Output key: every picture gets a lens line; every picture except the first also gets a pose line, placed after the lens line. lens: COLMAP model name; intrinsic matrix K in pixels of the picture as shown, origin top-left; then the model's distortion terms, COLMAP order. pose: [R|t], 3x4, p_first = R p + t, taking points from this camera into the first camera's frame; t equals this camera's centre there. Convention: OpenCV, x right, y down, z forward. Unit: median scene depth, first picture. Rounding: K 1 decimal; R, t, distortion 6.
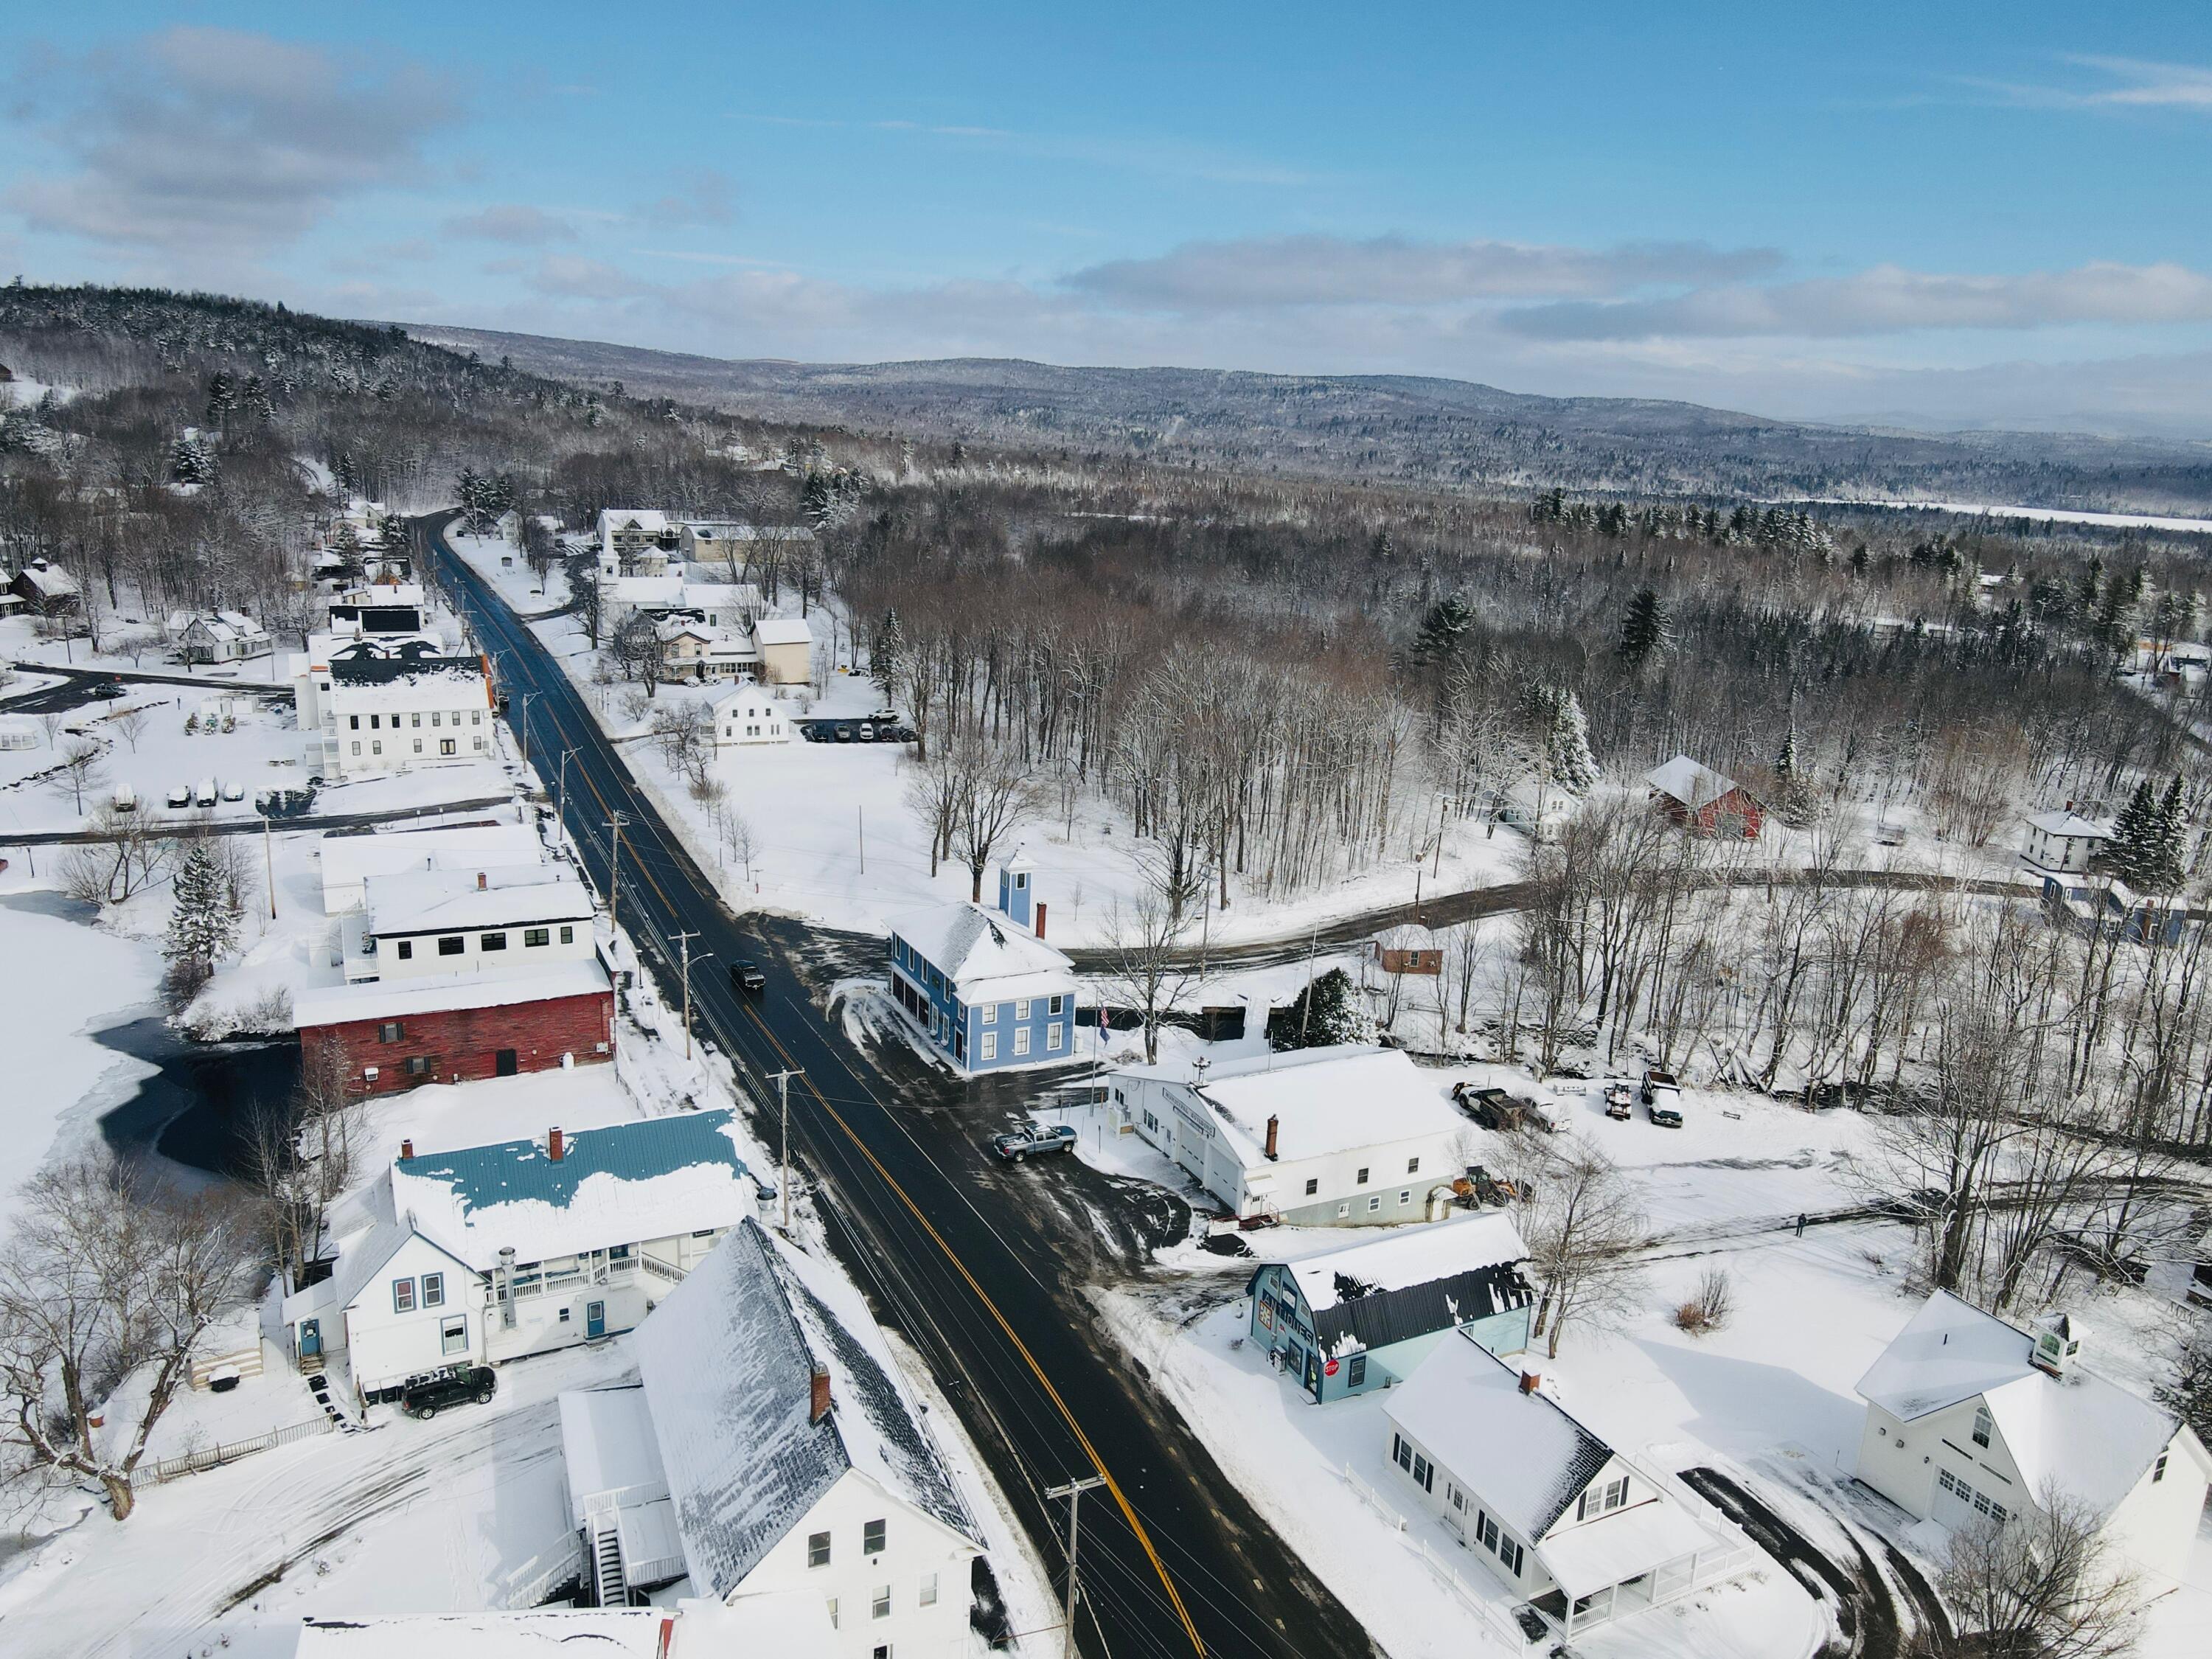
lens RADIAL K [[1618.7, 0, 1106.0], [0, 1618.7, 829.5], [0, 0, 1]] dist [-0.007308, 0.044316]
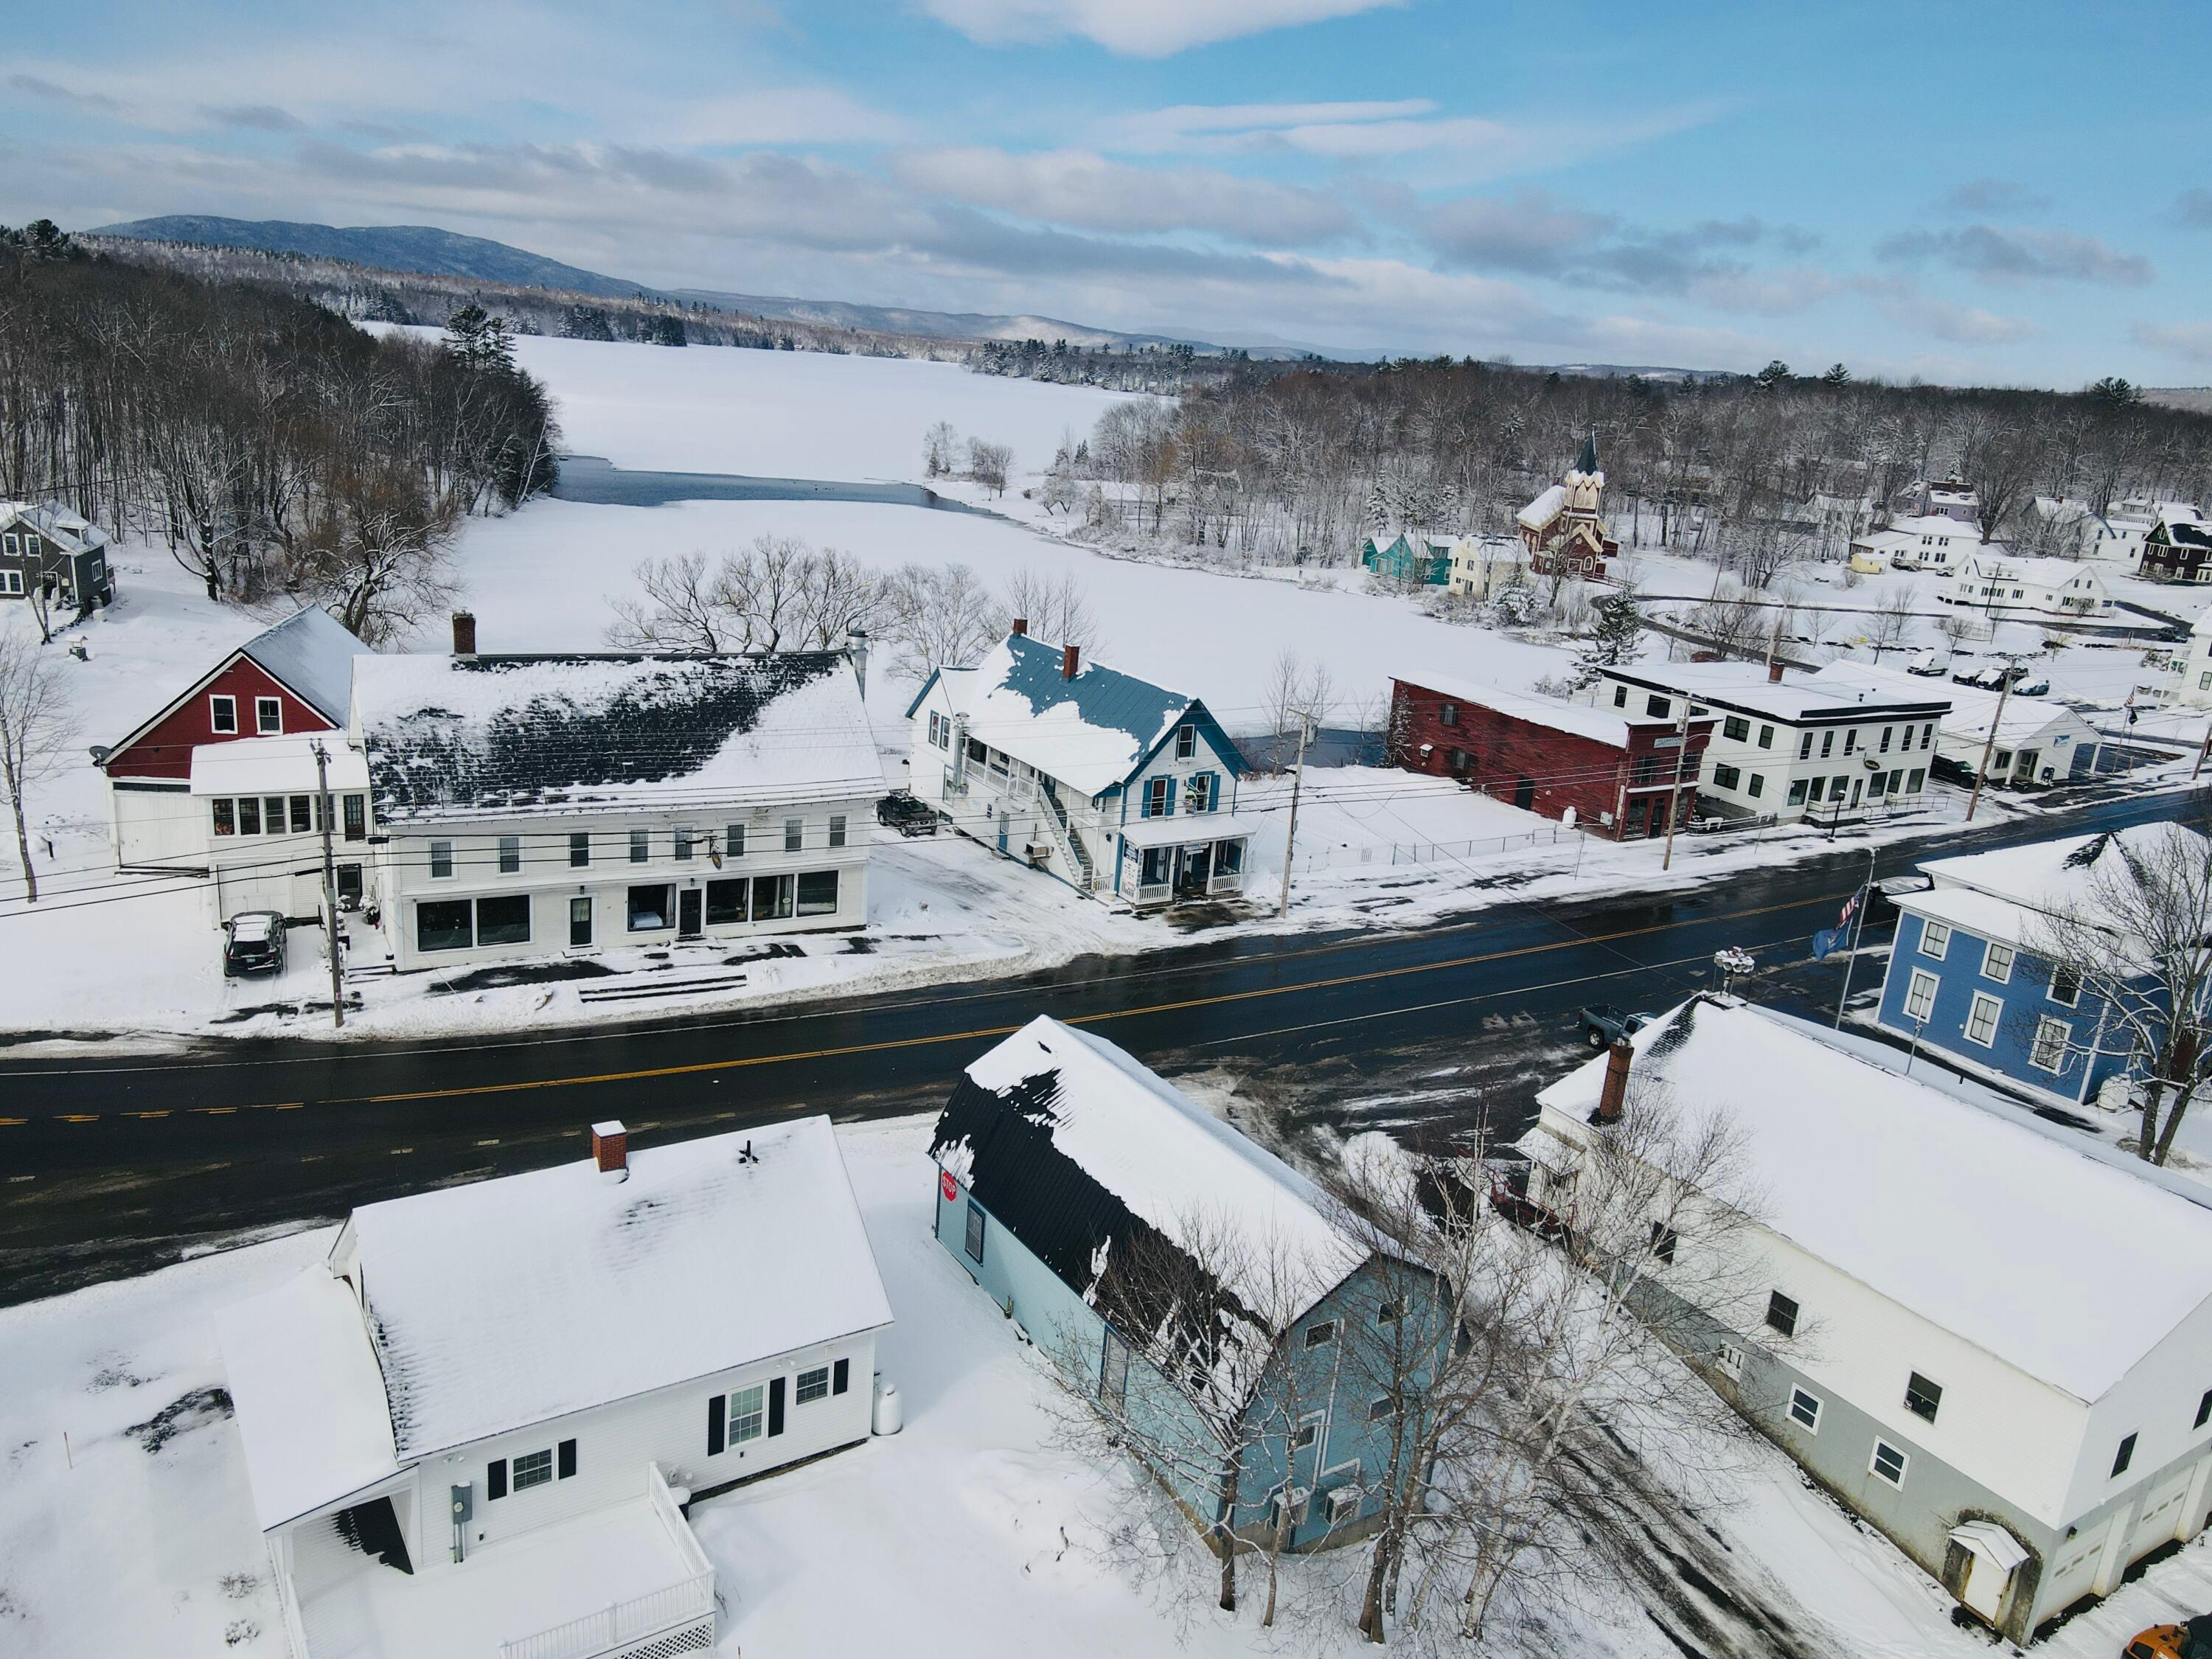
lens RADIAL K [[1617.1, 0, 1098.0], [0, 1617.1, 834.4], [0, 0, 1]] dist [0.009199, 0.007107]
pose [[0.106789, 0.247514, -0.962981, 0.546734], [-0.332174, 0.921753, 0.200081, 0.080478], [0.937153, 0.298511, 0.180651, 0.772265]]
